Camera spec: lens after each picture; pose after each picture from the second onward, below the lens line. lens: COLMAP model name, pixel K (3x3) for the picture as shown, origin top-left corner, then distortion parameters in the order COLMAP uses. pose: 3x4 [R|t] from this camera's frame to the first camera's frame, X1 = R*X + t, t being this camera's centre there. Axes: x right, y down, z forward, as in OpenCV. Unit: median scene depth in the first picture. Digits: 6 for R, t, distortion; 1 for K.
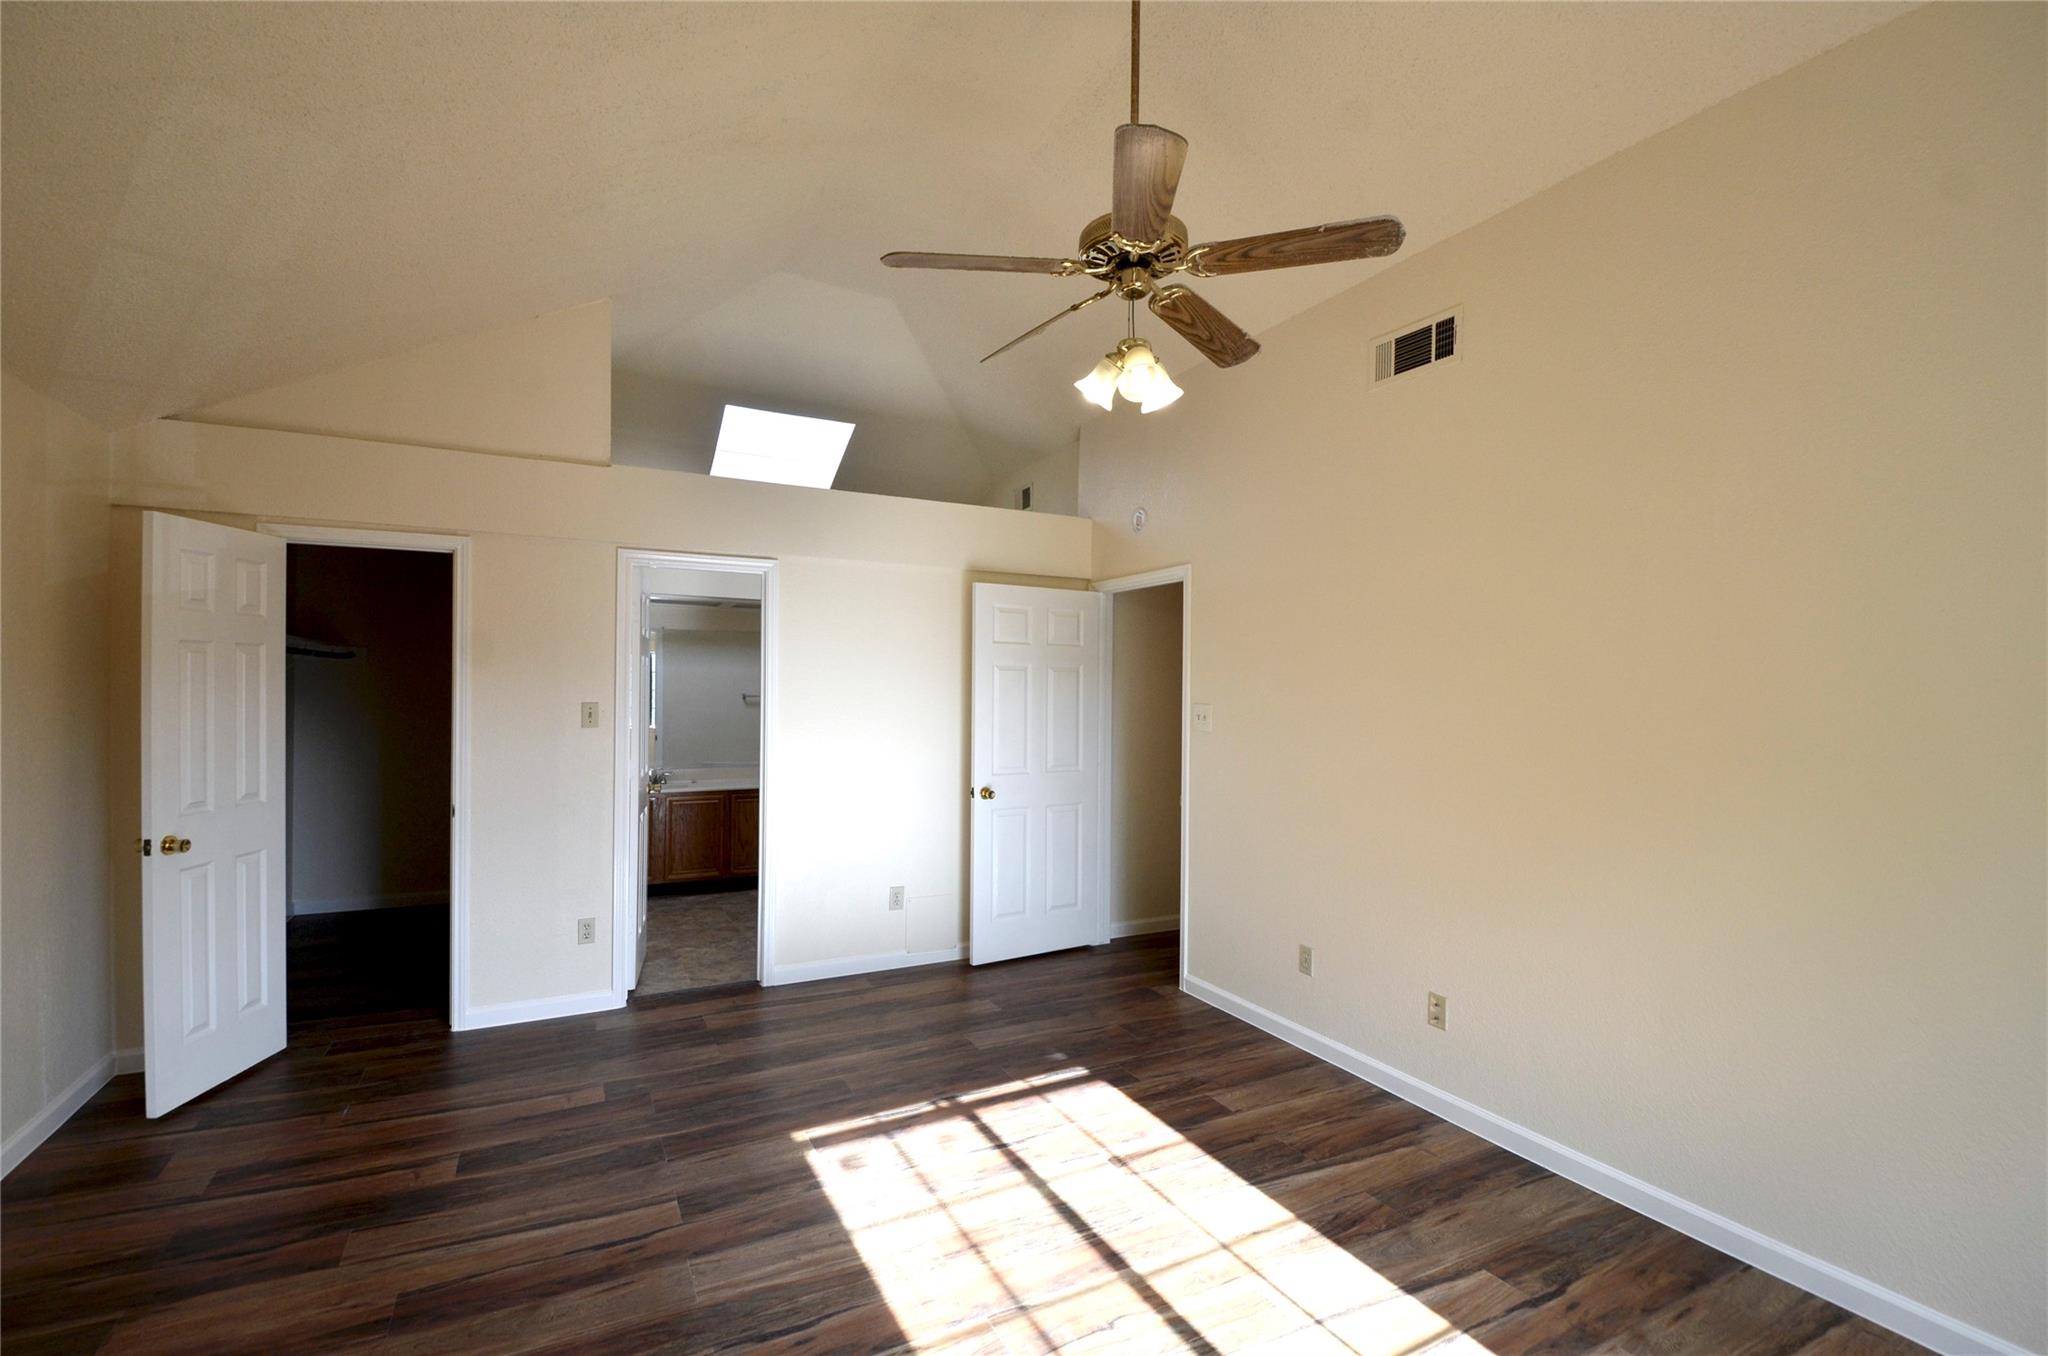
lens RADIAL K [[895.1, 0, 1020.8], [0, 895.1, 689.6], [0, 0, 1]] dist [0.000218, -0.000021]
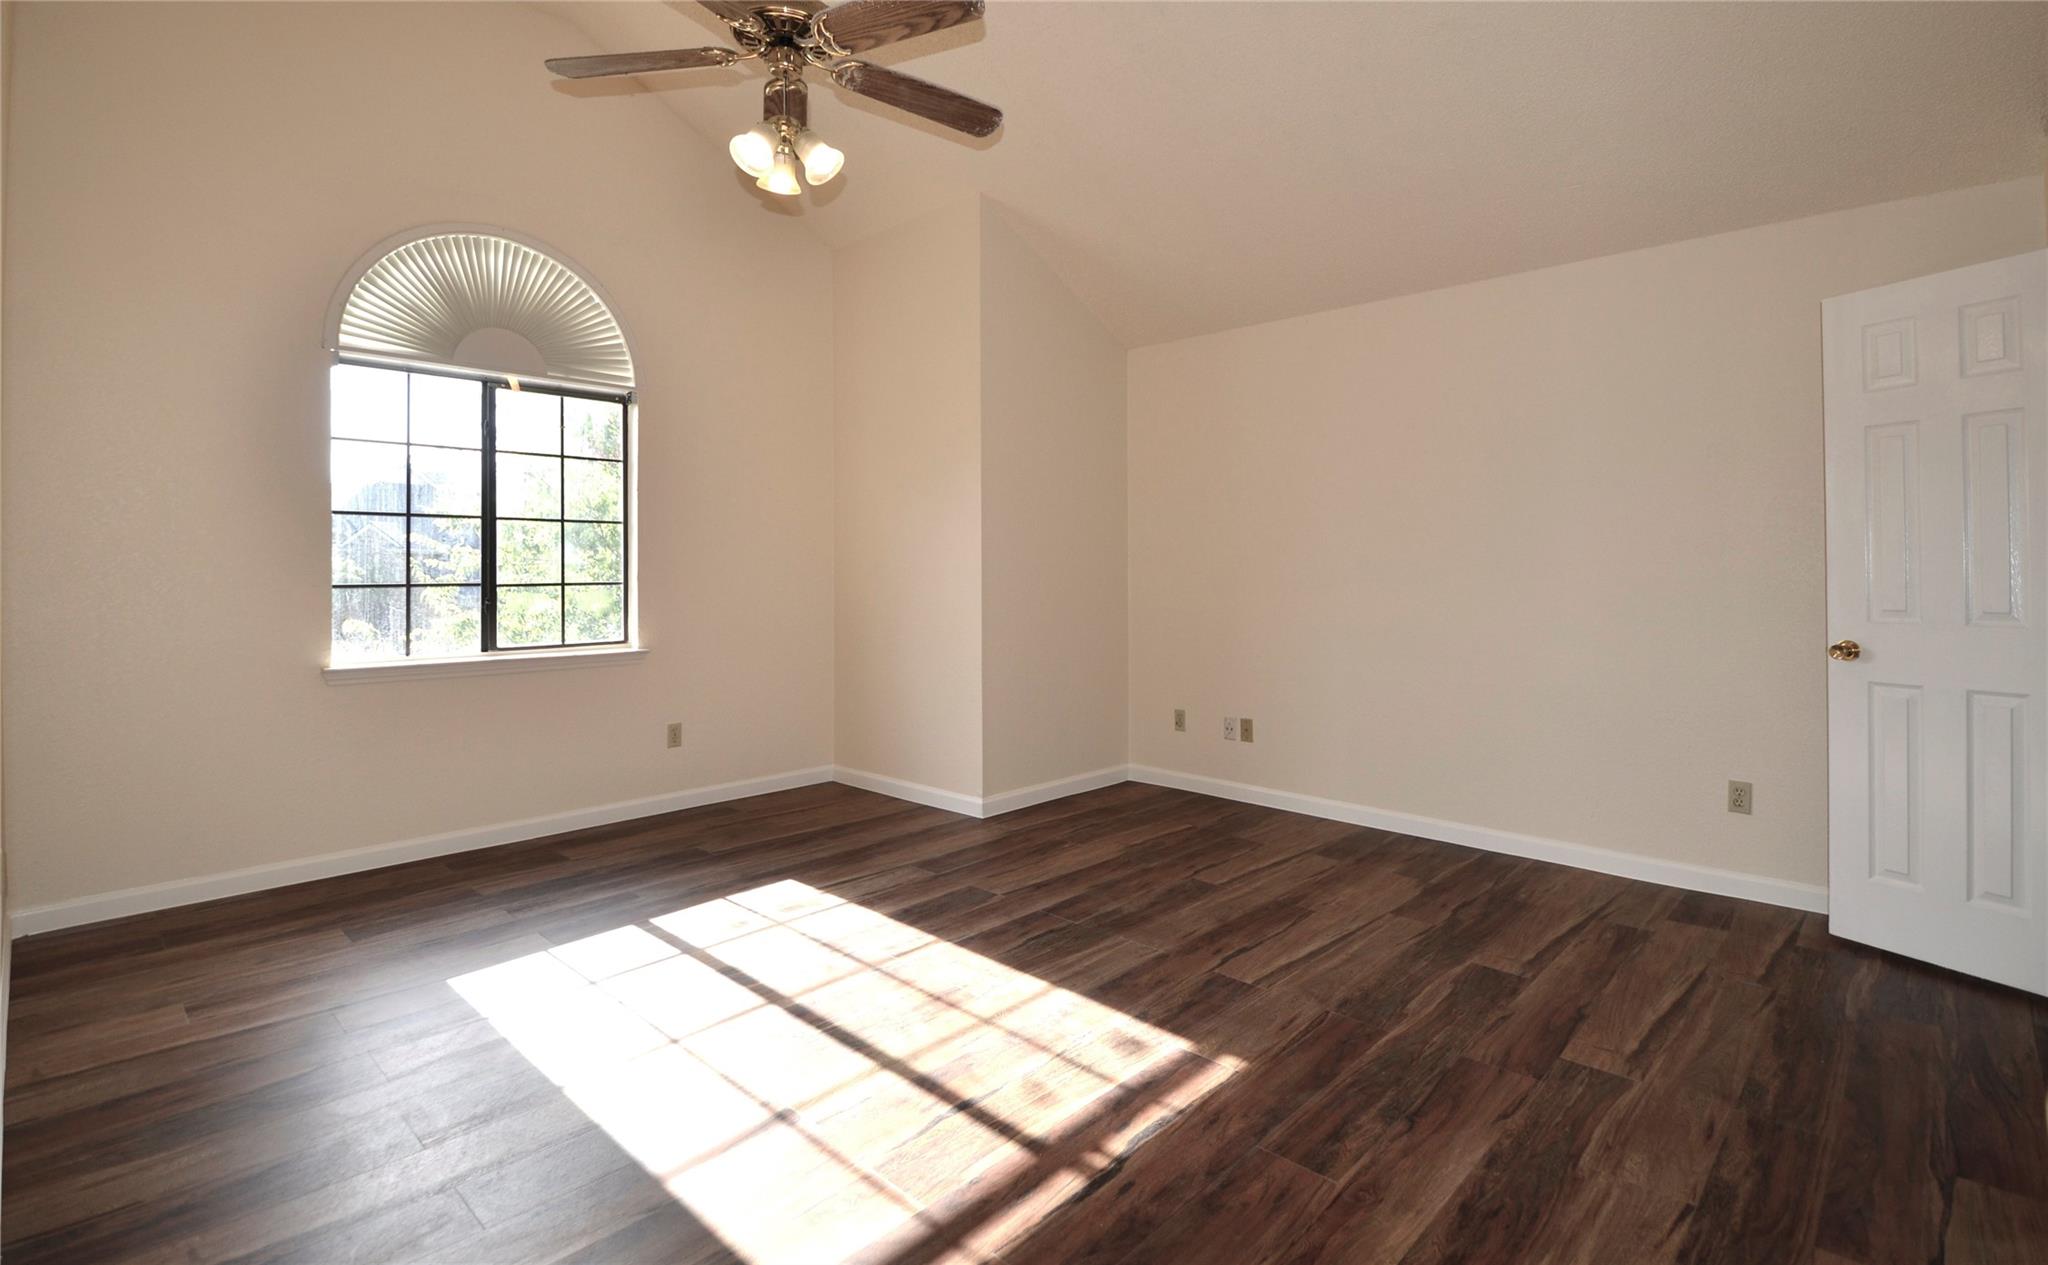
lens RADIAL K [[969.0, 0, 1020.2], [0, 969.0, 623.1], [0, 0, 1]] dist [0.000134, -0.000039]
pose [[-0.953911, 0.008772, -0.299960, 0.170472], [-0.007835, 0.998504, 0.054118, 0.113461], [0.299986, 0.053974, -0.952415, 1.873545]]
